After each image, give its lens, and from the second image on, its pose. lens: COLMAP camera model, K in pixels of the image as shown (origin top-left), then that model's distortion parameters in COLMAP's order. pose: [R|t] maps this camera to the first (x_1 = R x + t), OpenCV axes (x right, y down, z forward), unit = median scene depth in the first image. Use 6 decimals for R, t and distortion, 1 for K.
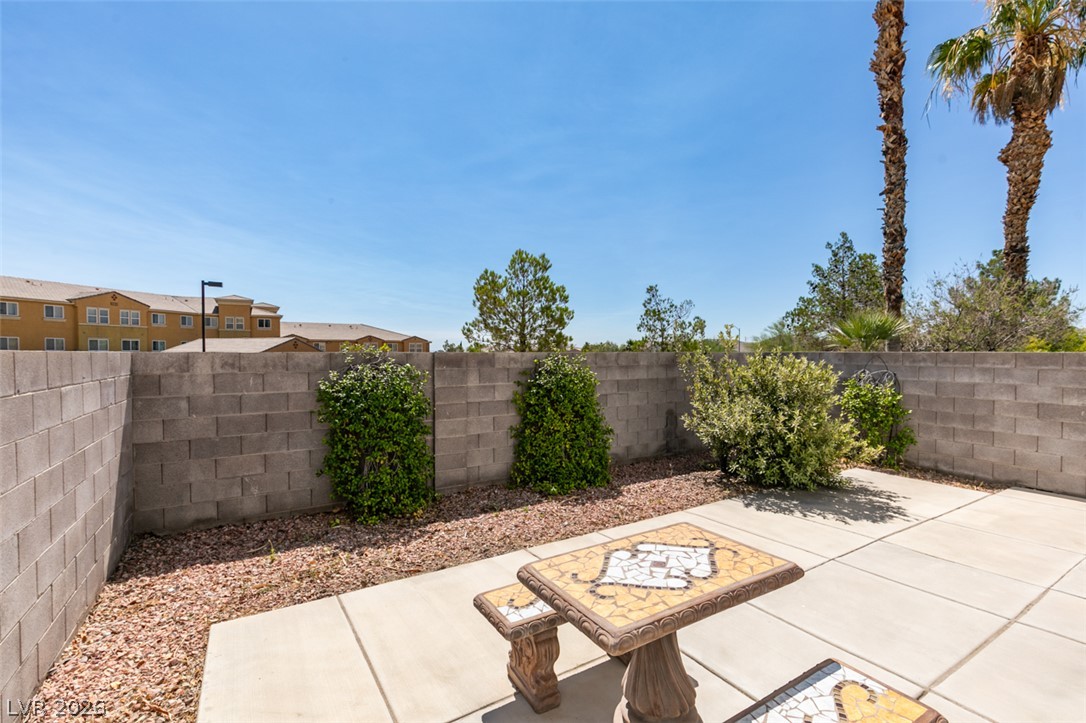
lens RADIAL K [[485.4, 0, 538.4], [0, 485.4, 359.3], [0, 0, 1]] dist [0.000883, 0.000334]
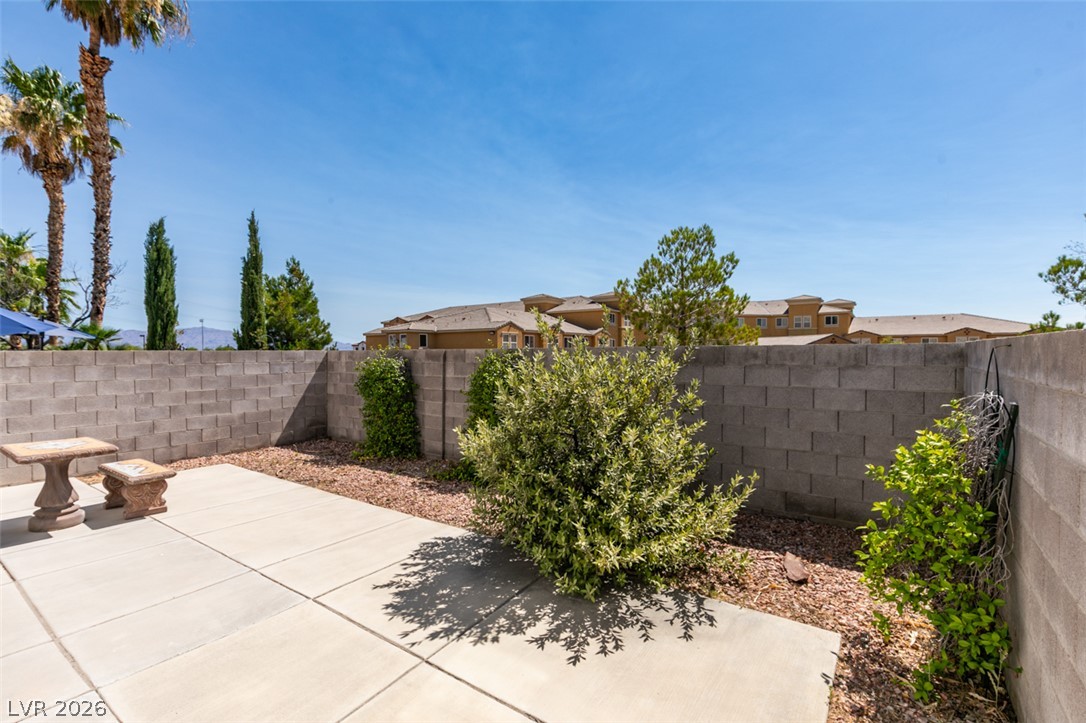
lens RADIAL K [[485.4, 0, 540.0], [0, 485.4, 358.8], [0, 0, 1]] dist [0.000883, 0.000334]
pose [[0.399530, 0.011038, -0.916654, 1.240317], [-0.007662, 0.999933, 0.008701, -0.003237], [0.916688, 0.003547, 0.399588, 0.837591]]
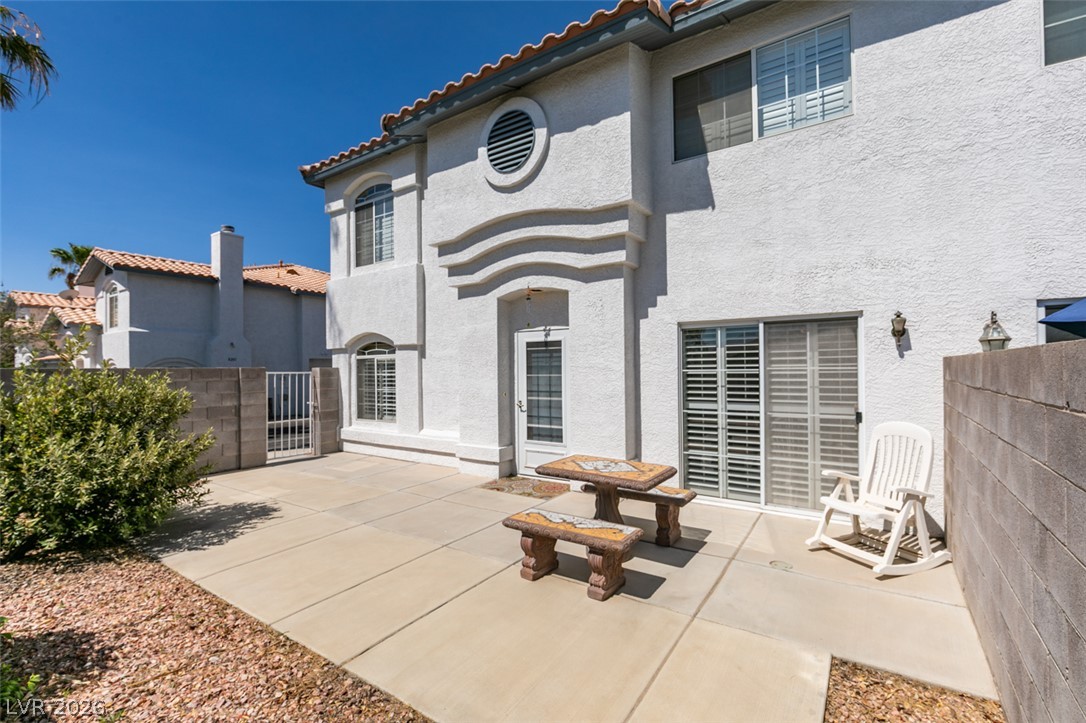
lens RADIAL K [[485.4, 0, 538.5], [0, 485.4, 362.3], [0, 0, 1]] dist [0.000883, 0.000334]
pose [[-0.401816, 0.013630, 0.915619, -0.585284], [0.019830, 0.999784, -0.006180, -0.004328], [-0.915506, 0.015673, -0.401999, 0.805582]]
